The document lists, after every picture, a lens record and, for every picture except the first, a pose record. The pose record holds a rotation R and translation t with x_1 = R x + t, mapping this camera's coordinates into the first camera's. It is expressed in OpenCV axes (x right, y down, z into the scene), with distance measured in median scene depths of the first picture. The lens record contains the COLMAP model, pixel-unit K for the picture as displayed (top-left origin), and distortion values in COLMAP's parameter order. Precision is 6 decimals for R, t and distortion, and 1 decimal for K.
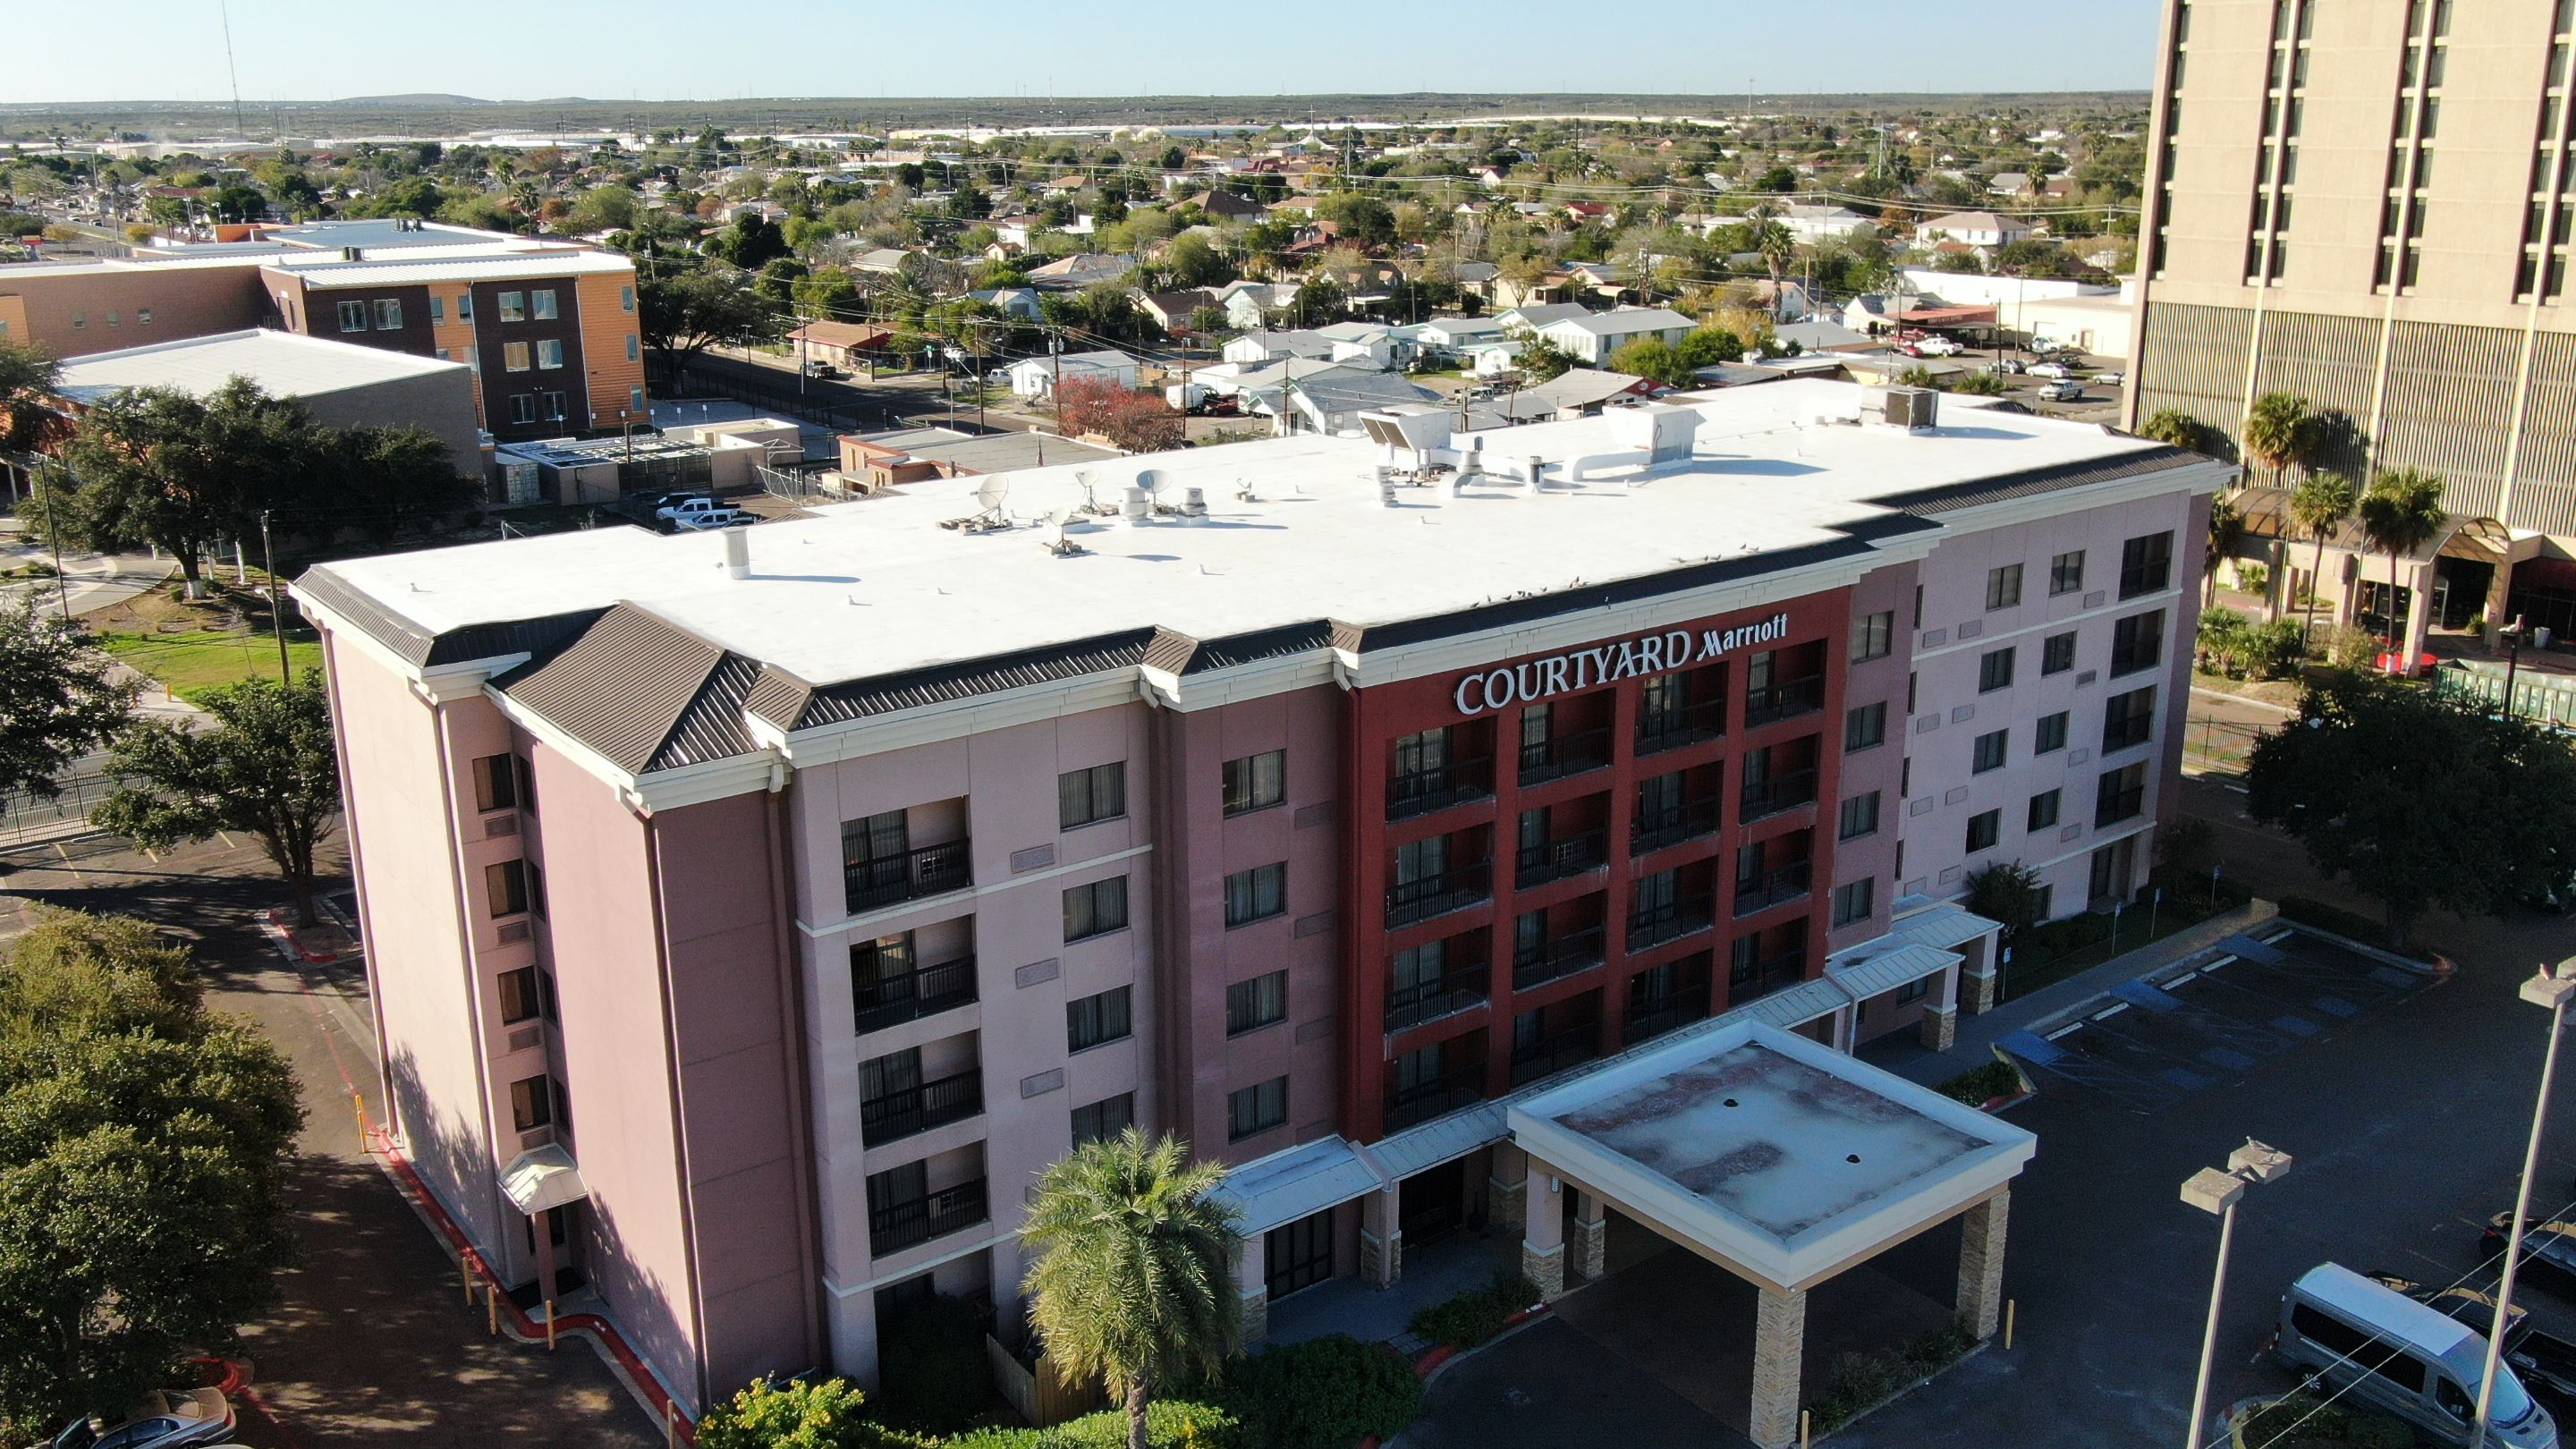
lens RADIAL K [[2132.0, 0, 1300.1], [0, 2132.0, 715.9], [0, 0, 1]] dist [-0.002396, 0.008837]
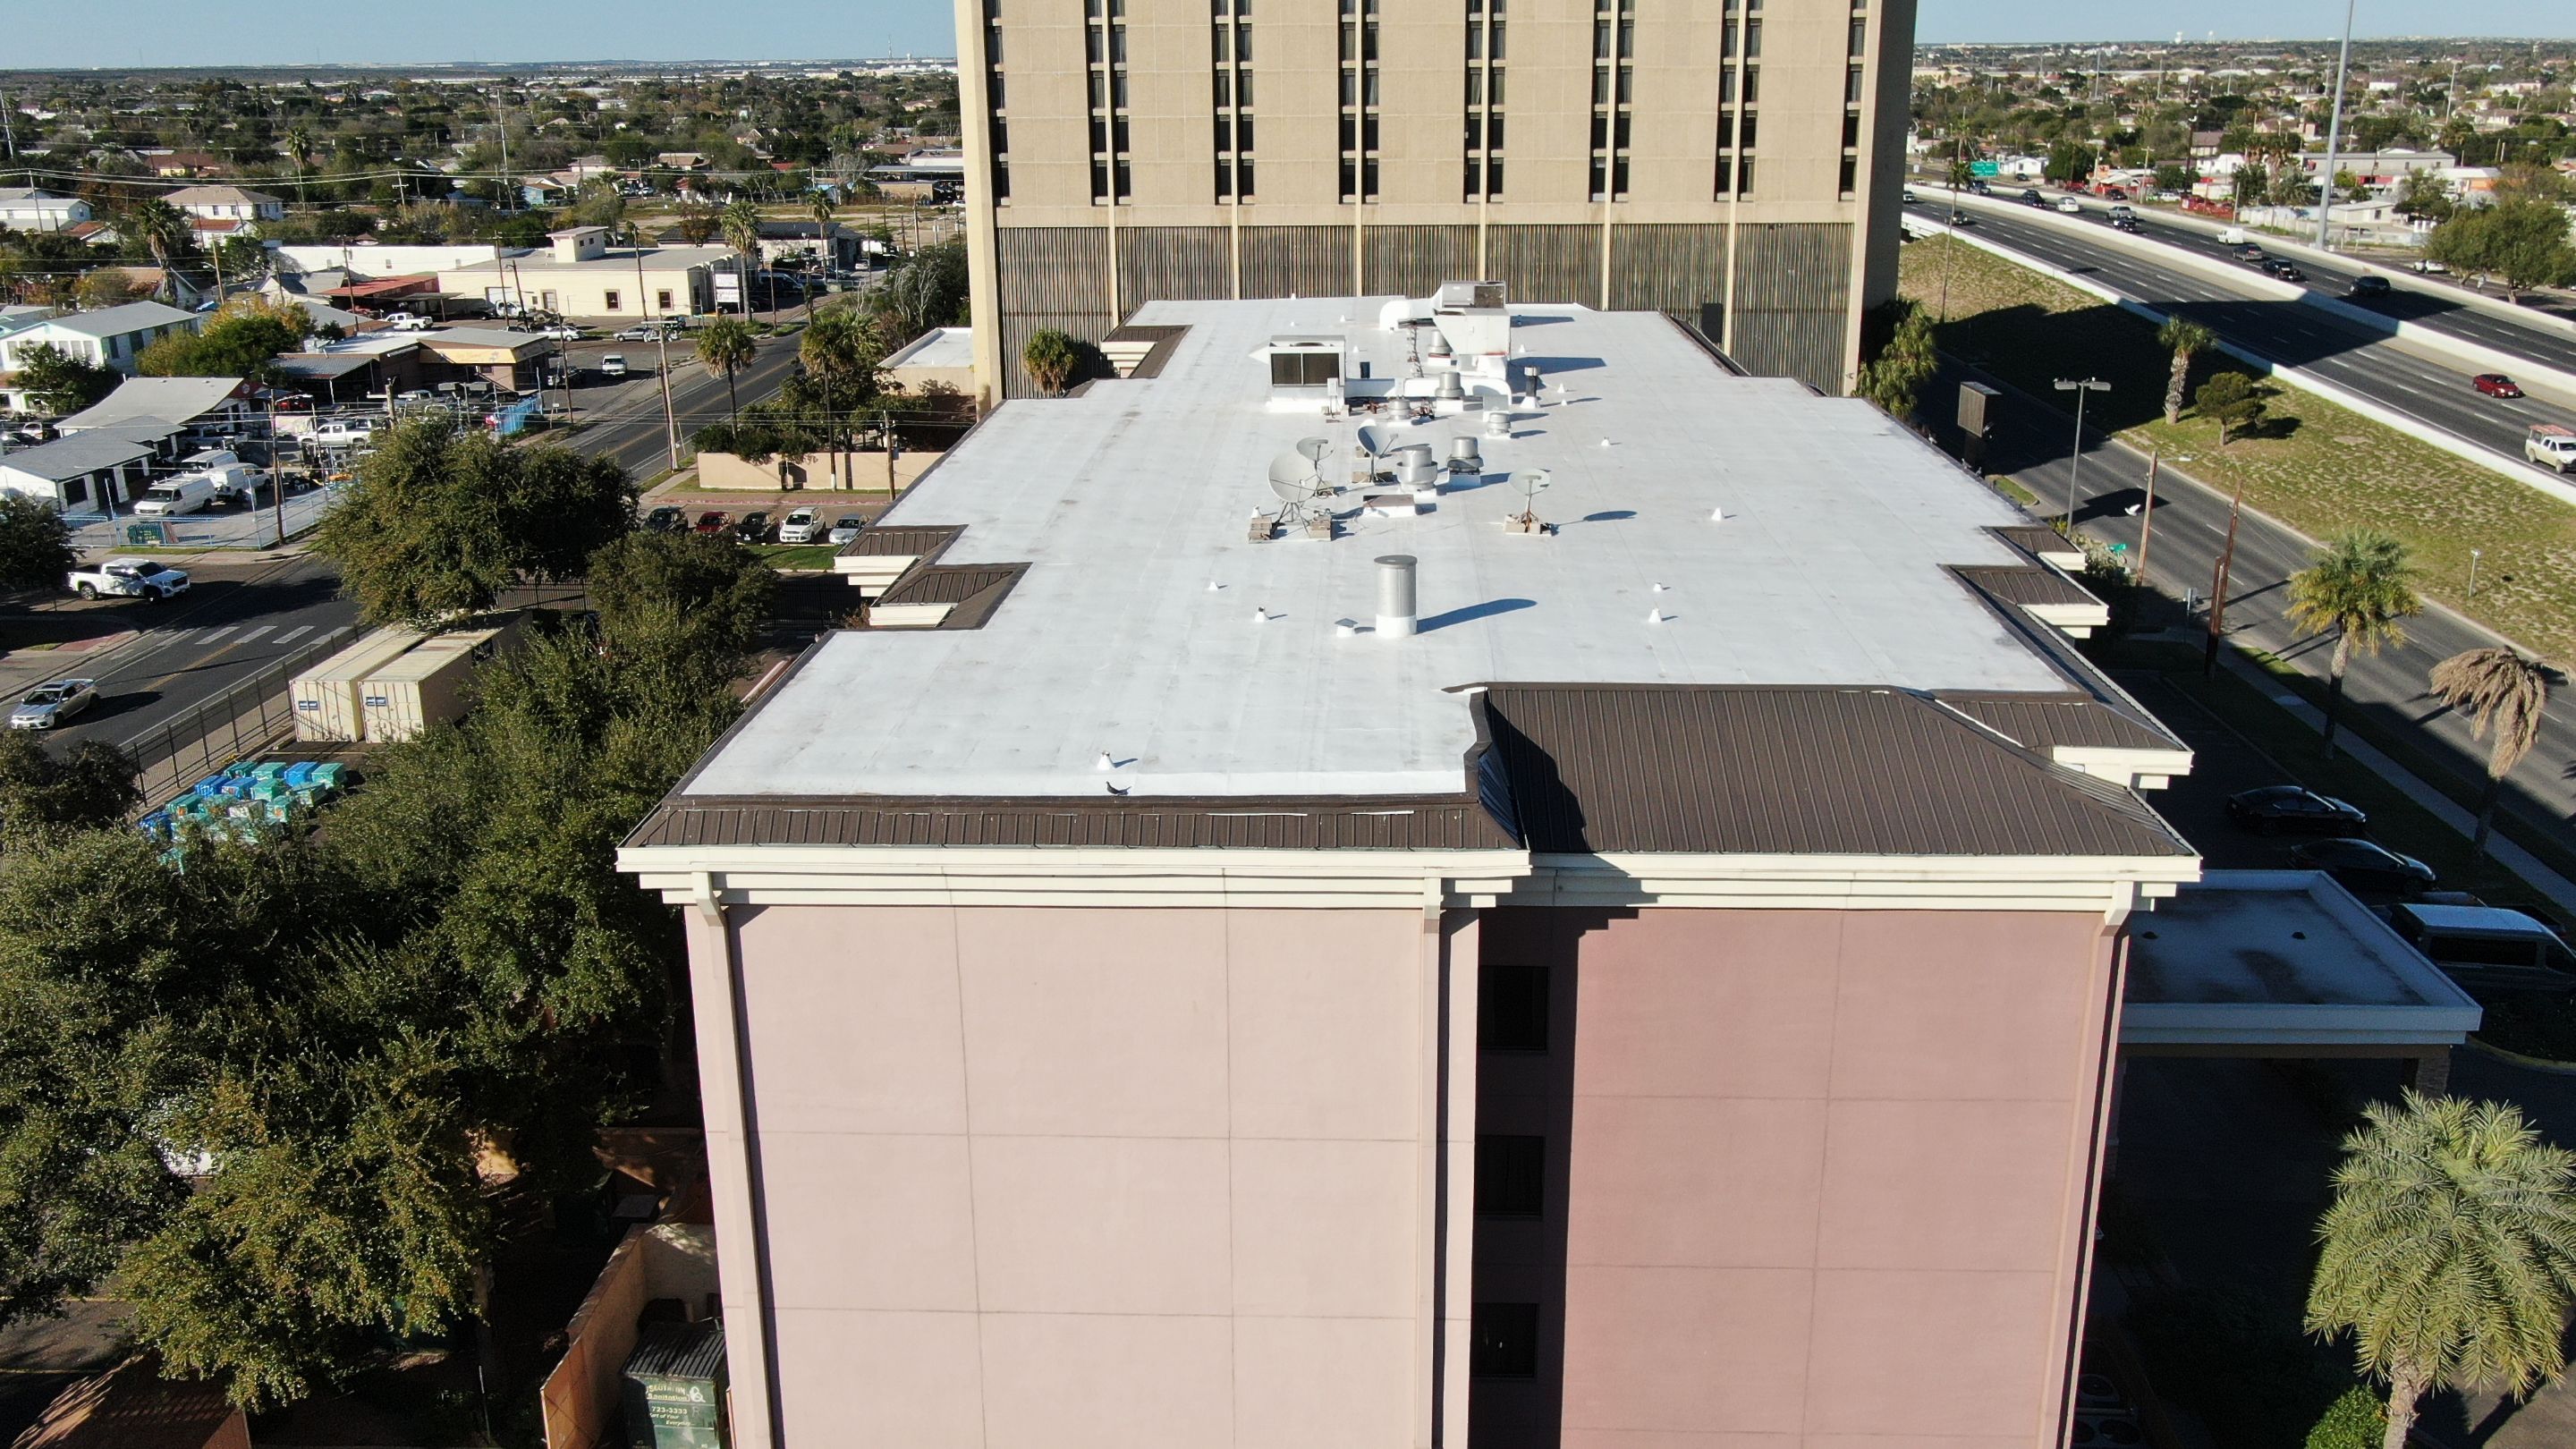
lens RADIAL K [[2132.0, 0, 1300.1], [0, 2132.0, 715.9], [0, 0, 1]] dist [-0.002396, 0.008837]
pose [[0.635549, -0.224709, 0.738636, -0.571690], [0.217861, 0.970025, 0.107648, -0.086703], [-0.740685, 0.092504, 0.665454, 0.442183]]
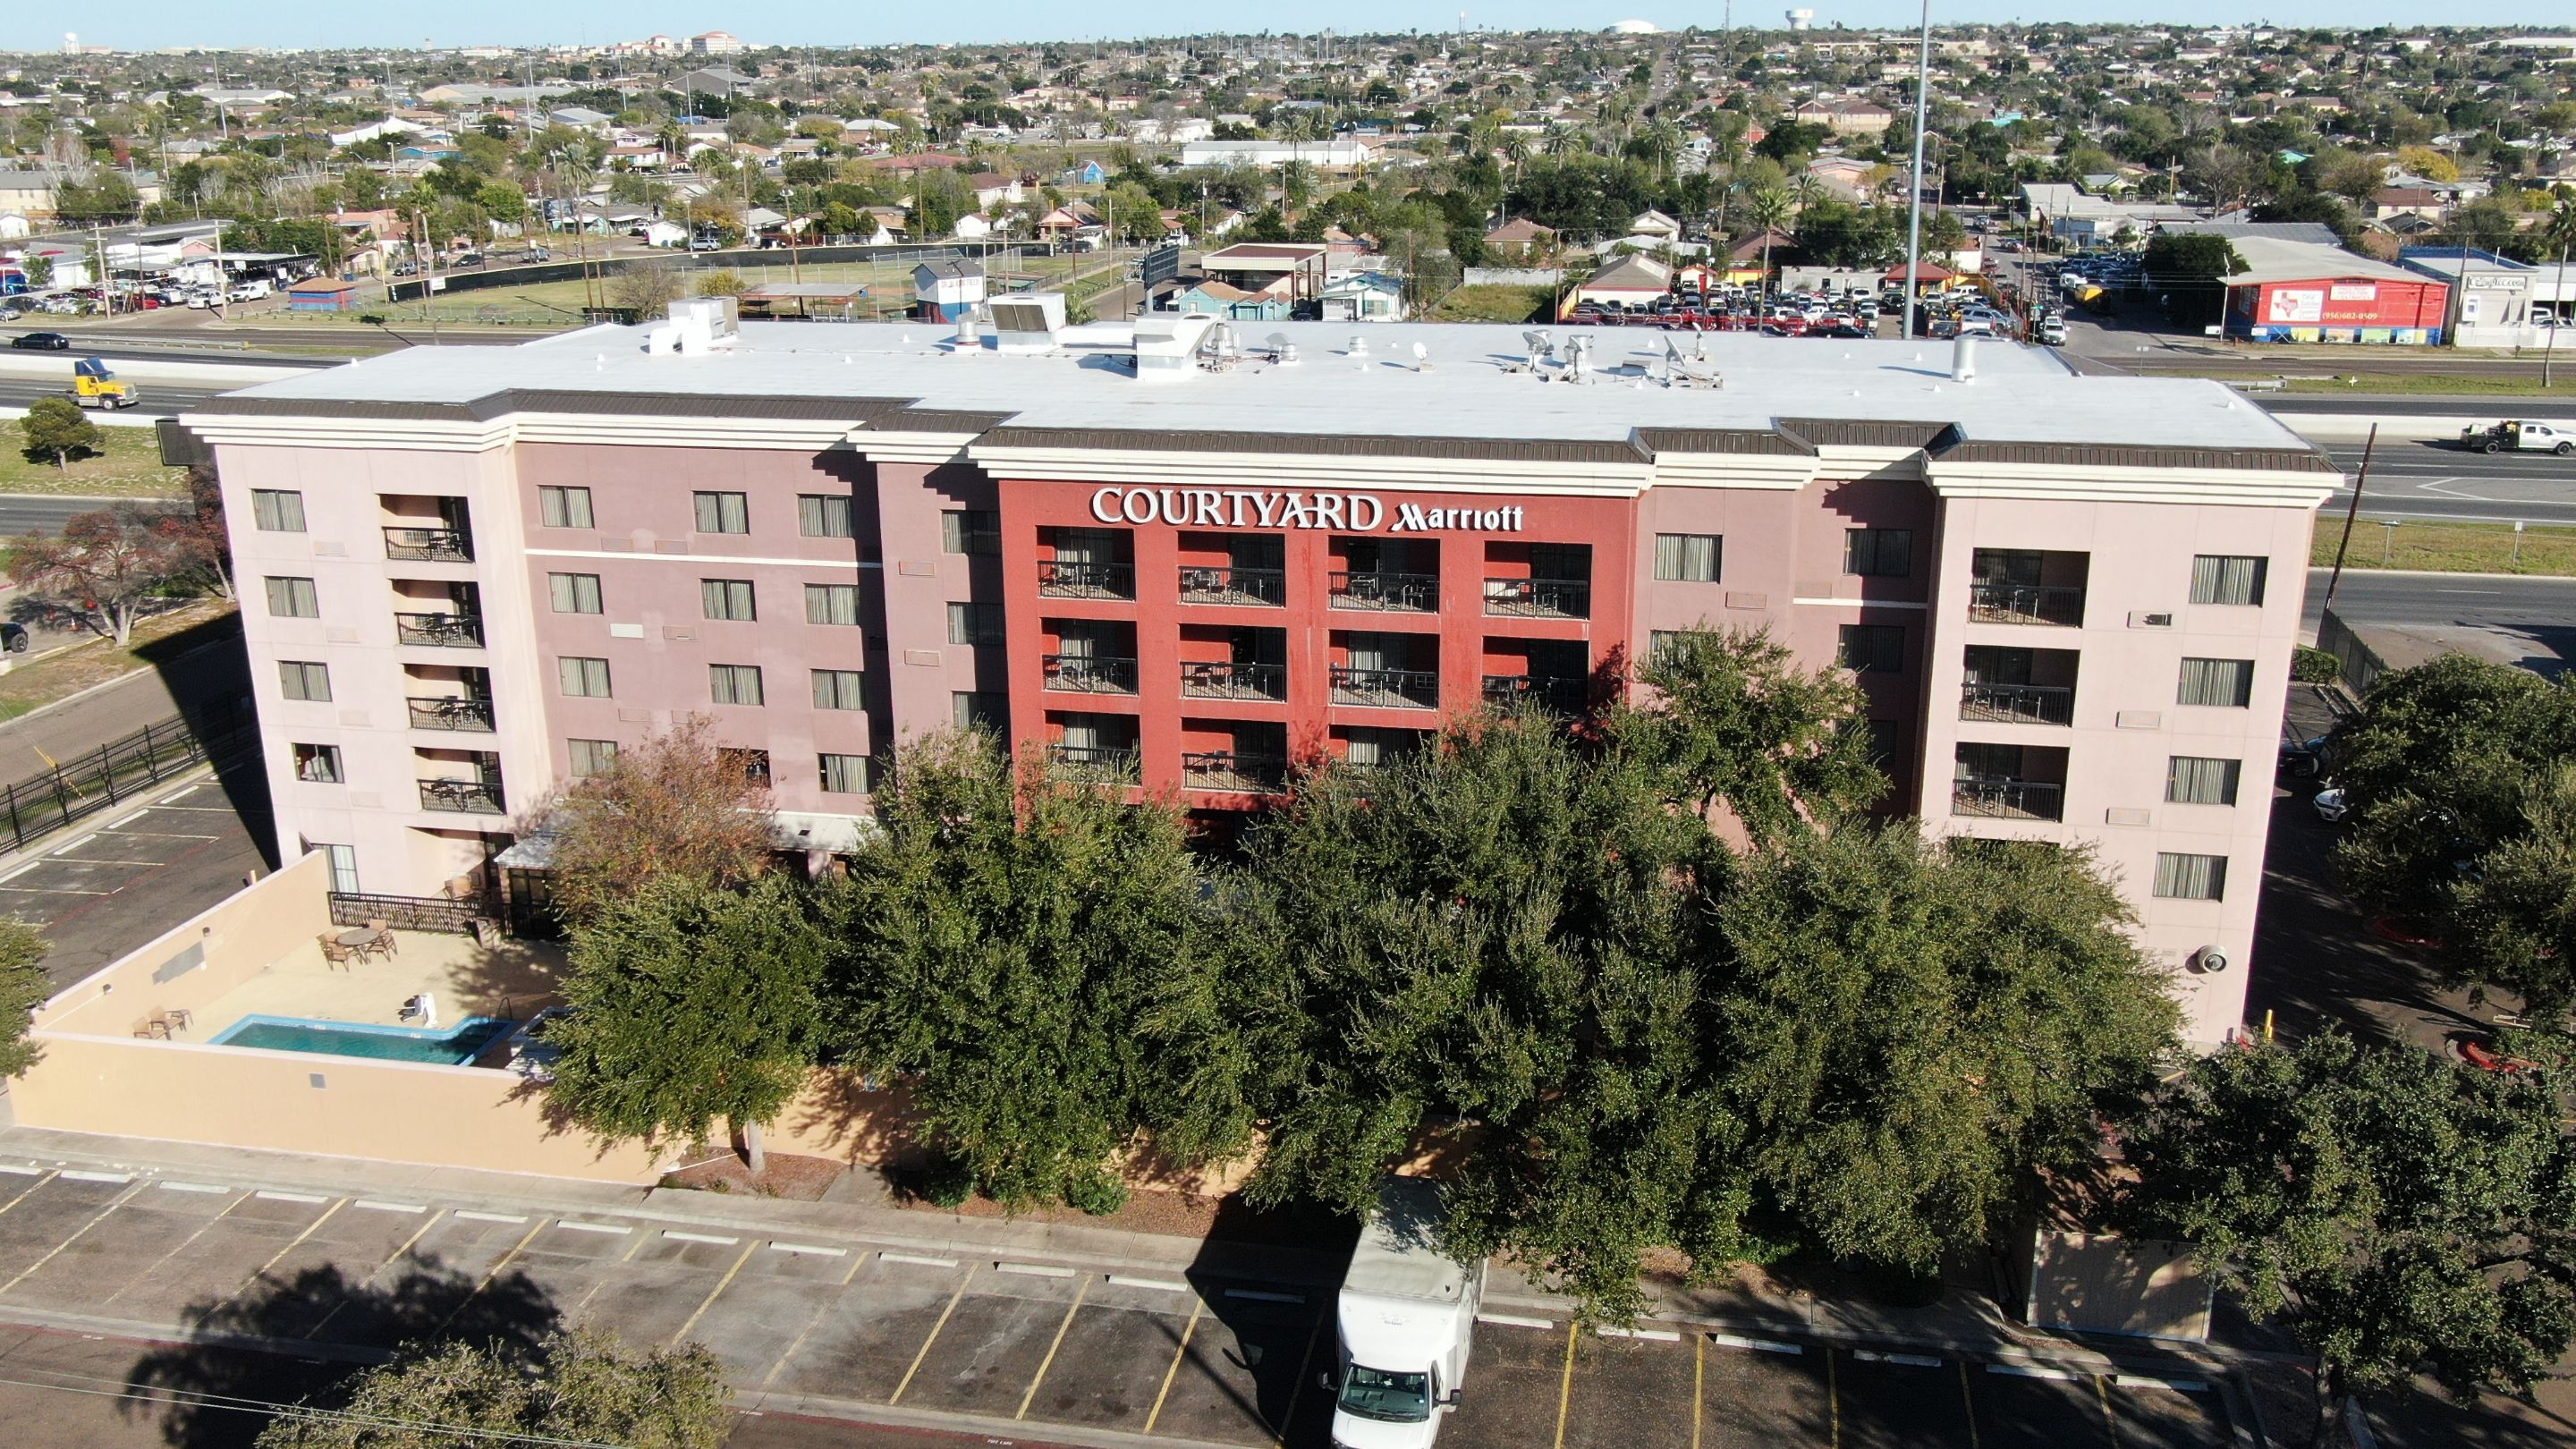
lens RADIAL K [[2154.2, 0, 1306.0], [0, 2154.2, 724.1], [0, 0, 1]] dist [-0.002623, 0.004490]
pose [[0.667816, 0.227143, -0.708822, 0.717494], [-0.204759, 0.971620, 0.118444, -0.038393], [0.715609, 0.066039, 0.695372, 0.196215]]
